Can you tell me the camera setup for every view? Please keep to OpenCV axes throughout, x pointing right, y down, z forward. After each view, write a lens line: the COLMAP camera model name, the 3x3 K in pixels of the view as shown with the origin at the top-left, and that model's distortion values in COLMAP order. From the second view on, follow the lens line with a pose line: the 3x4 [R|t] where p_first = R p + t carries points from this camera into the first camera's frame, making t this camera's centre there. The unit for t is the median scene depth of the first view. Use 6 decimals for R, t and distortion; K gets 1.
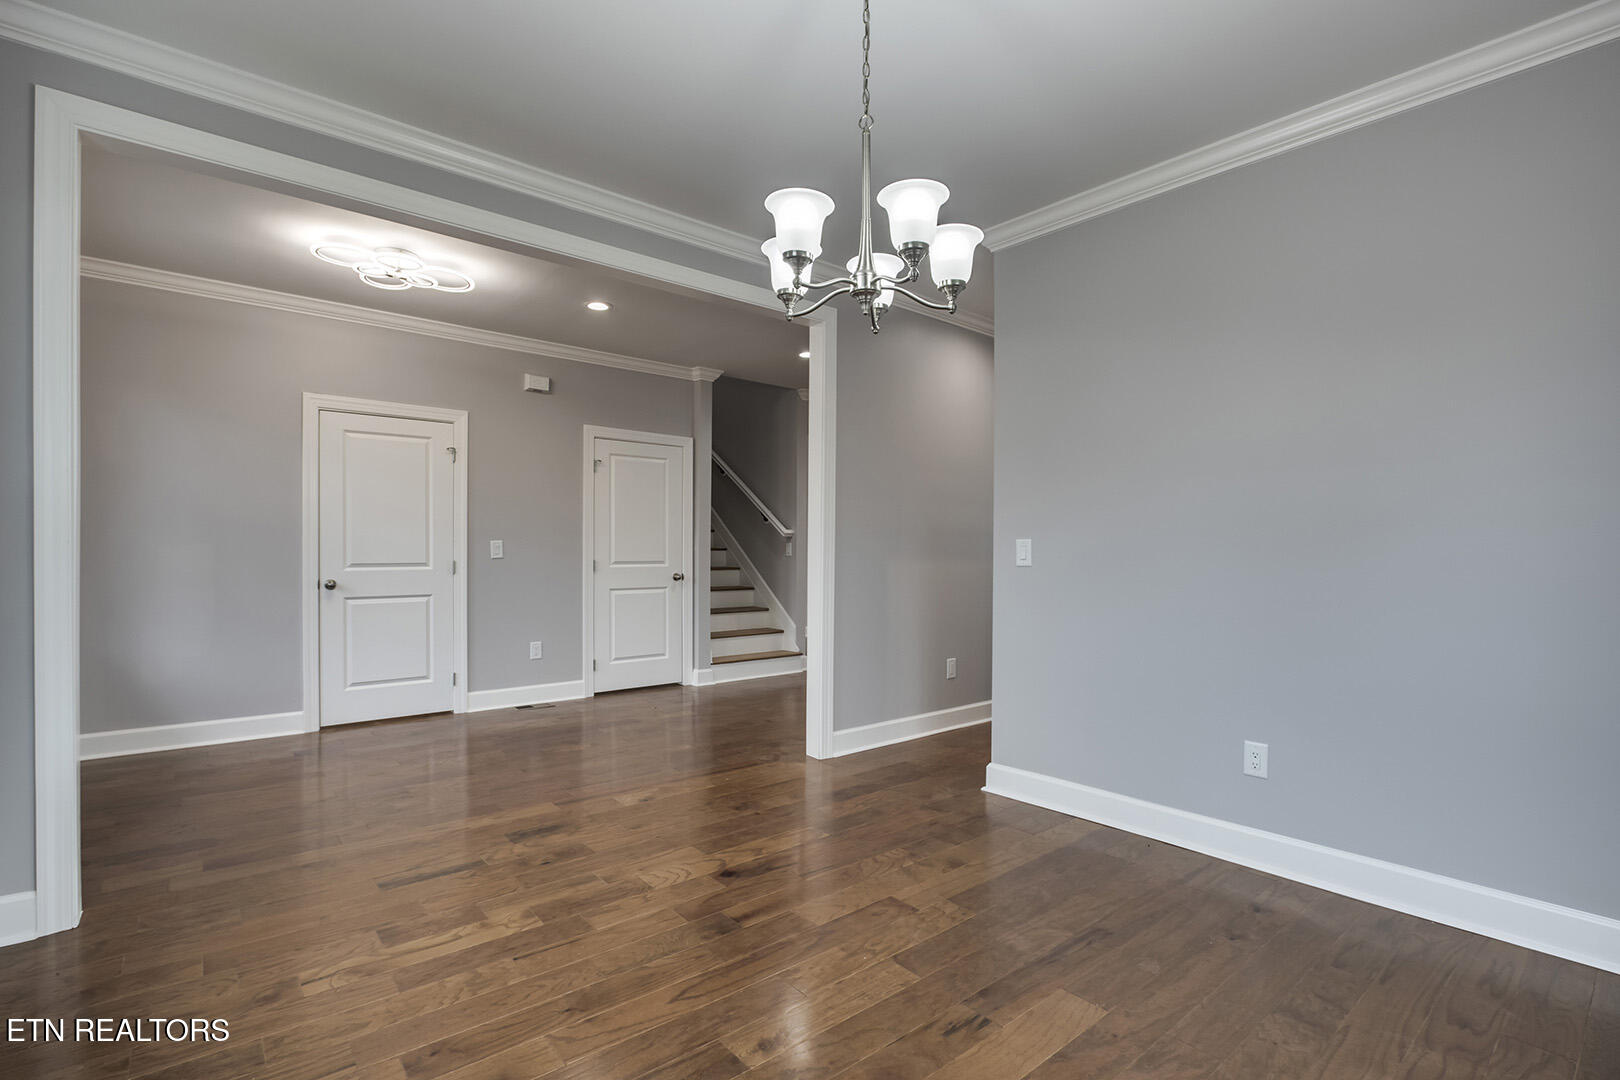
lens RADIAL K [[764.4, 0, 813.0], [0, 764.4, 555.1], [0, 0, 1]] dist [-0.032261, 0.007986]
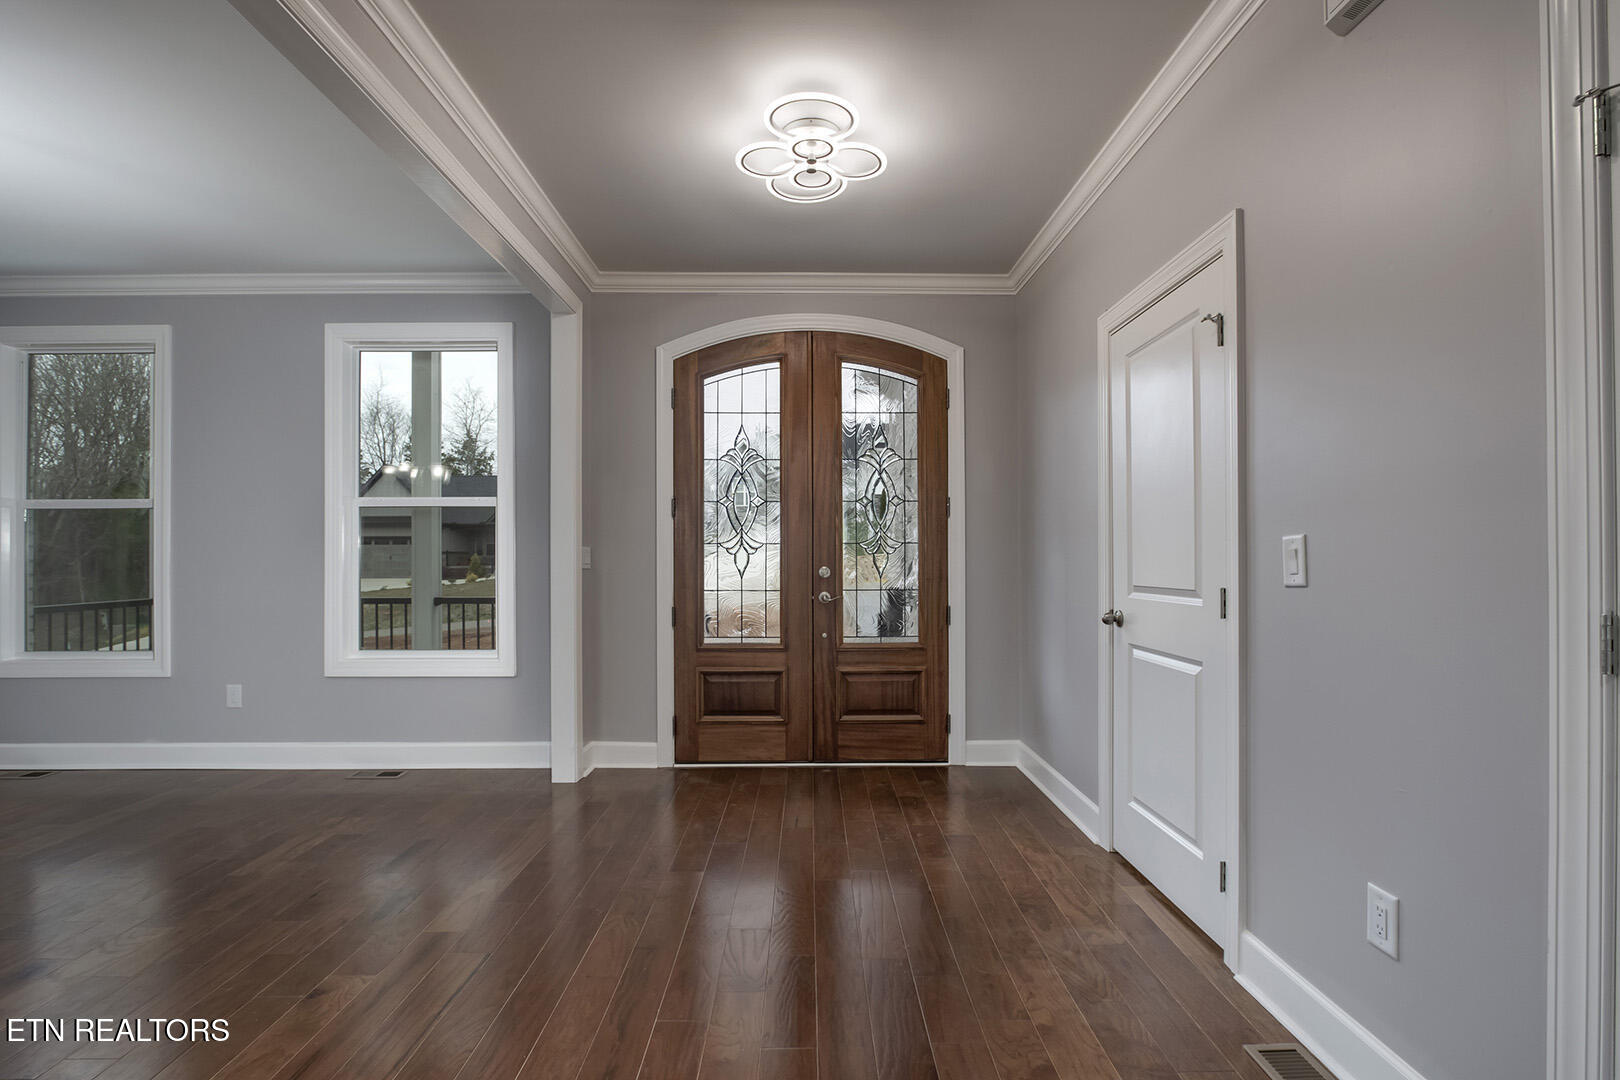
lens RADIAL K [[755.1, 0, 802.2], [0, 755.1, 554.7], [0, 0, 1]] dist [-0.013308, 0.007737]
pose [[-0.643552, -0.007392, -0.765367, -0.016498], [-0.006075, 0.999971, -0.004550, -0.008938], [0.765378, 0.001721, -0.643578, 1.281621]]
